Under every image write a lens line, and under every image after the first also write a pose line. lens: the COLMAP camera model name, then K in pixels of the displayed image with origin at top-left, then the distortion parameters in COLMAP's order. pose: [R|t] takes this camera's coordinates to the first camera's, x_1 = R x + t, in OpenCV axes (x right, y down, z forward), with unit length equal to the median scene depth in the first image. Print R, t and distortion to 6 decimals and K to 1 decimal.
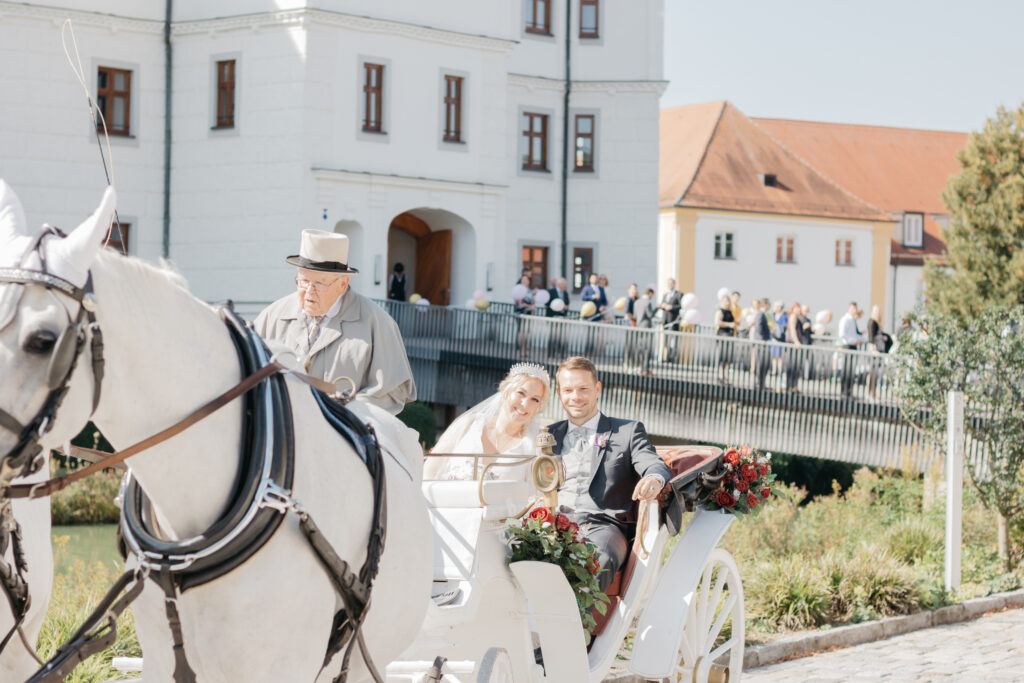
lens RADIAL K [[2391.3, 0, 515.4], [0, 2391.3, 343.7], [0, 0, 1]] dist [-0.085231, 0.000000]
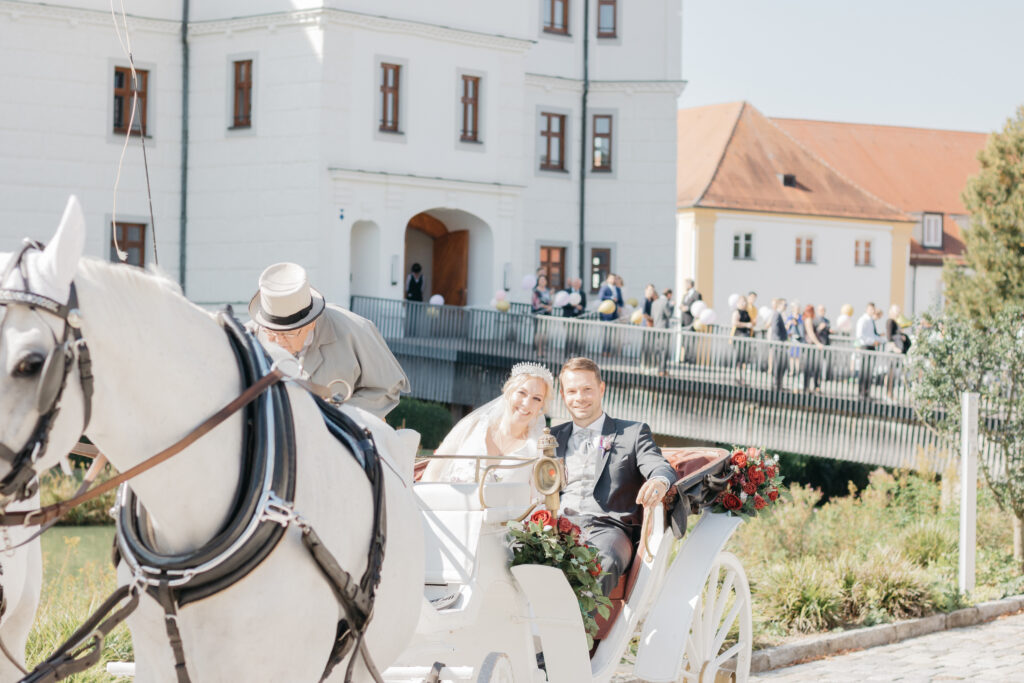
lens RADIAL K [[2391.3, 0, 515.7], [0, 2391.3, 339.1], [0, 0, 1]] dist [-0.085231, 0.000000]
pose [[0.999965, 0.000534, -0.008334, 0.001349], [-0.000551, 0.999998, -0.002112, -0.000005], [0.008333, 0.002116, 0.999963, 0.002281]]
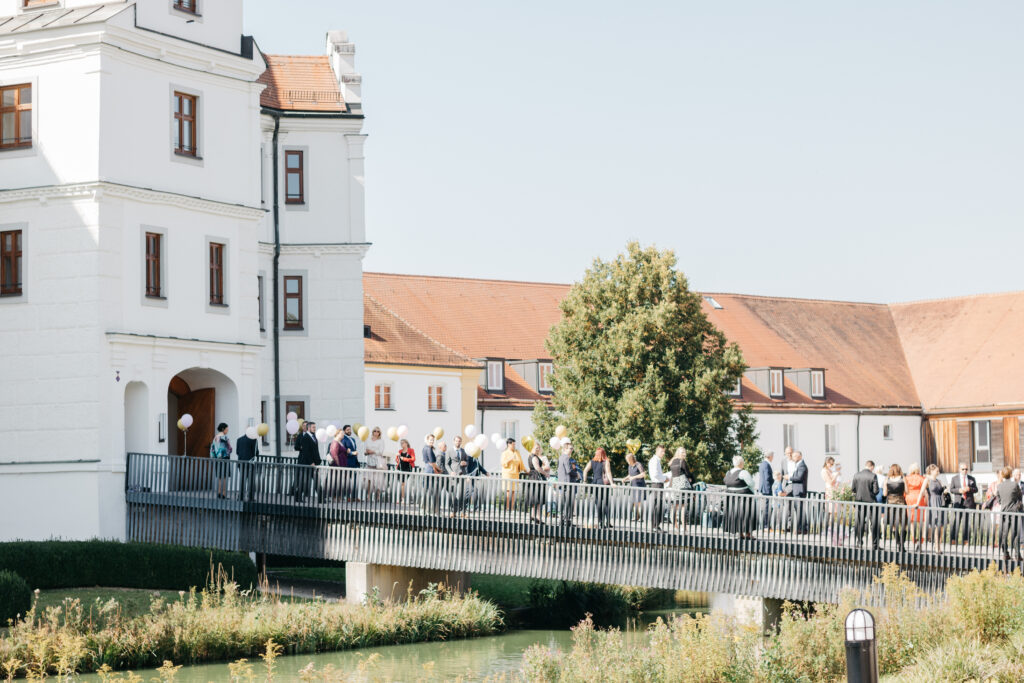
lens RADIAL K [[2391.3, 0, 507.5], [0, 2391.3, 316.9], [0, 0, 1]] dist [-0.085231, 0.000000]
pose [[0.970204, -0.017540, 0.241653, -0.167729], [0.034886, 0.997096, -0.067689, -0.003152], [-0.239764, 0.074103, 0.967999, -0.059876]]
